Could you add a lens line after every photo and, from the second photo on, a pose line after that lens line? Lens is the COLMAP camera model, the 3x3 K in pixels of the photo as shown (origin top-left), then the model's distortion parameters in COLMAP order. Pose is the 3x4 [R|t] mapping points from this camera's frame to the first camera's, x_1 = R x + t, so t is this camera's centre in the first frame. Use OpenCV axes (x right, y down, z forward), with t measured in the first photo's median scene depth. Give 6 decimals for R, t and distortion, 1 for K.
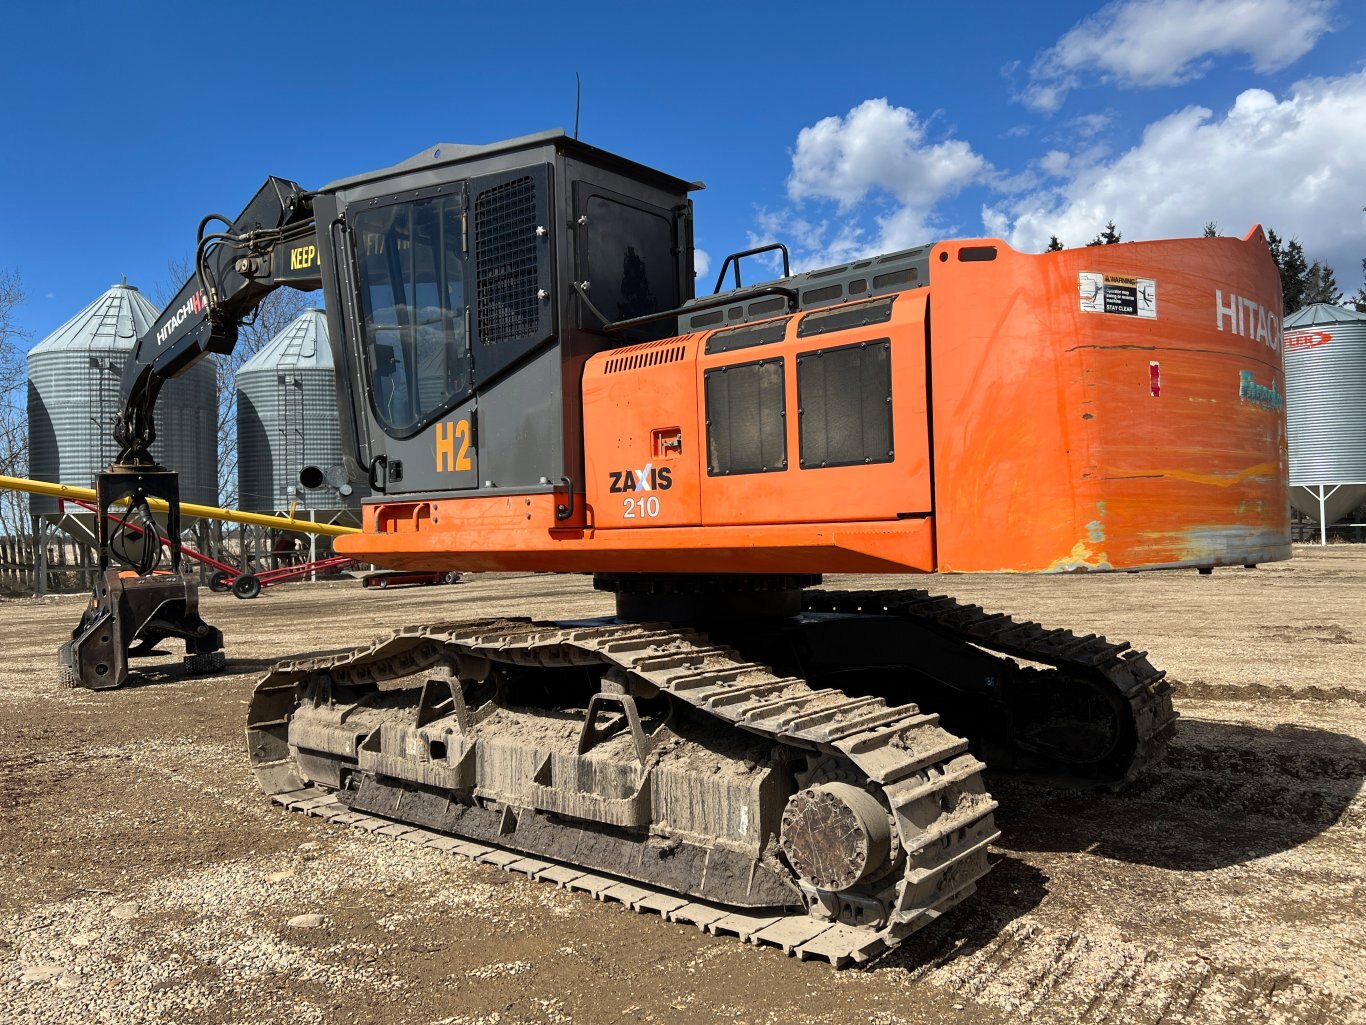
lens RADIAL K [[1025.5, 0, 697.2], [0, 1025.5, 516.8], [0, 0, 1]] dist [0.064193, -0.070906]
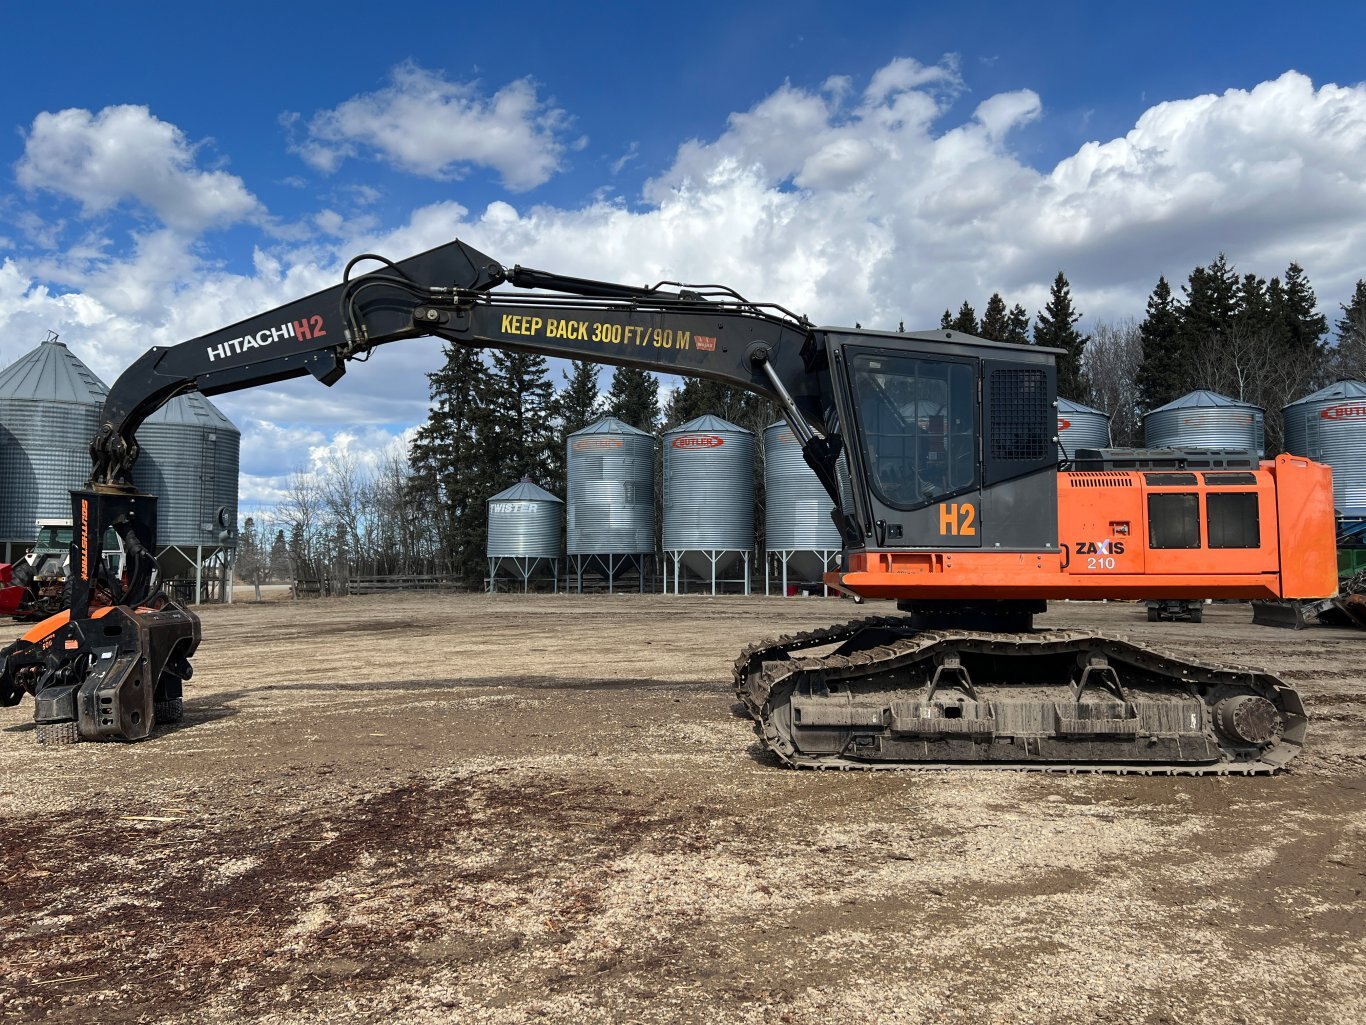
lens RADIAL K [[1023.9, 0, 683.0], [0, 1023.9, 512.5], [0, 0, 1]] dist [0.075277, -0.107067]
pose [[0.769308, 0.062169, 0.635846, -0.240697], [-0.027826, 0.997570, -0.063870, 0.005258], [-0.638271, 0.031443, 0.769169, 0.007611]]
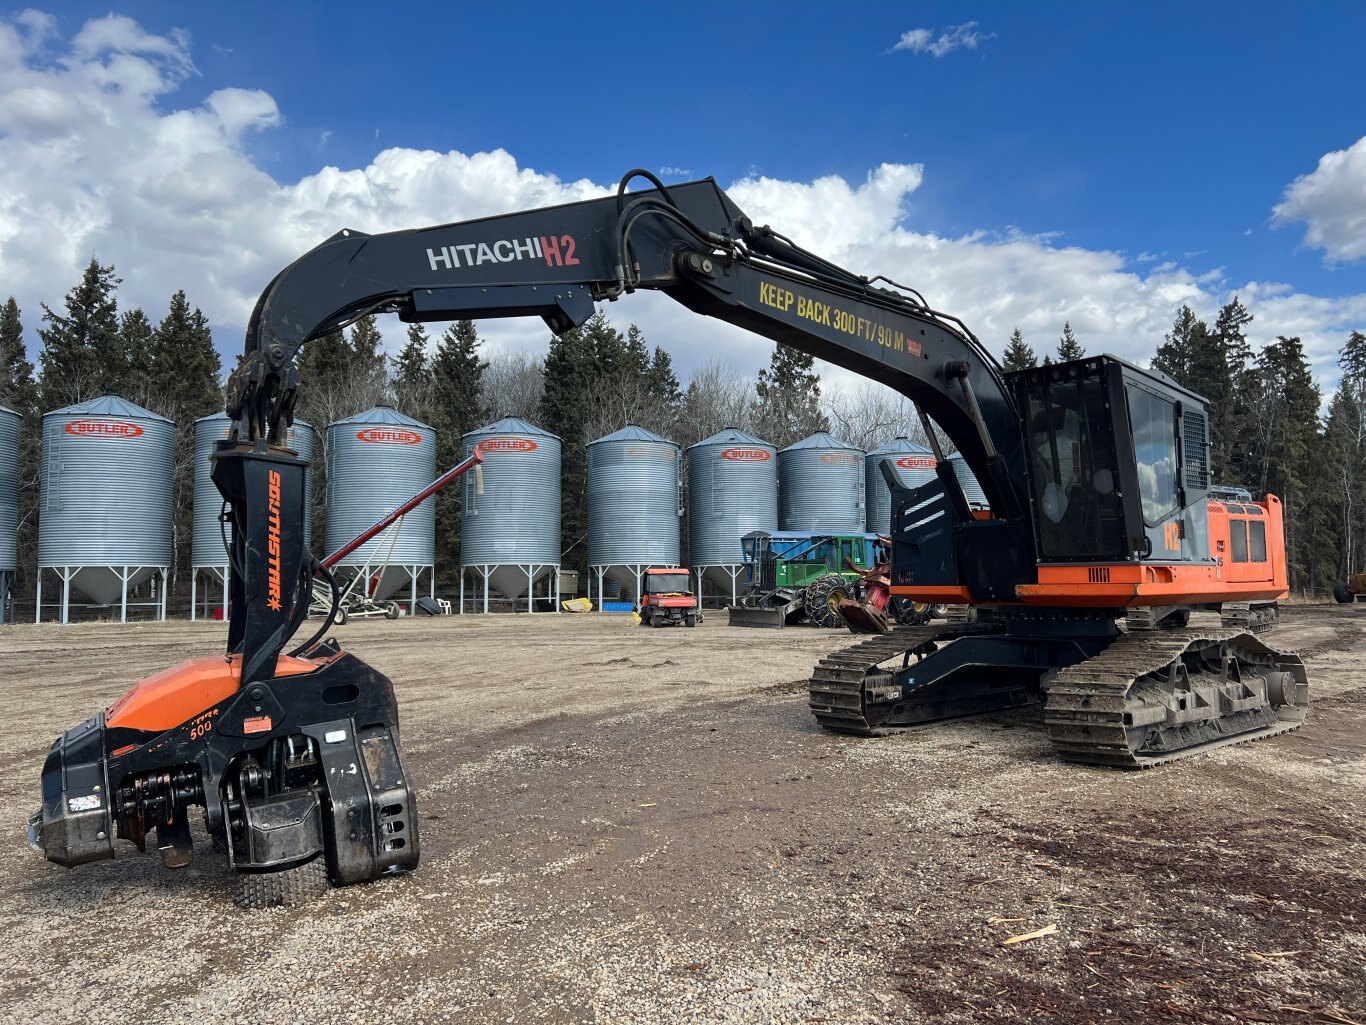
lens RADIAL K [[1030.7, 0, 678.2], [0, 1030.7, 513.9], [0, 0, 1]] dist [0.075936, -0.092557]
pose [[0.151259, 0.089459, 0.984438, -0.337057], [-0.003098, 0.995934, -0.090027, 0.009572], [-0.988489, 0.010567, 0.150921, 0.240899]]
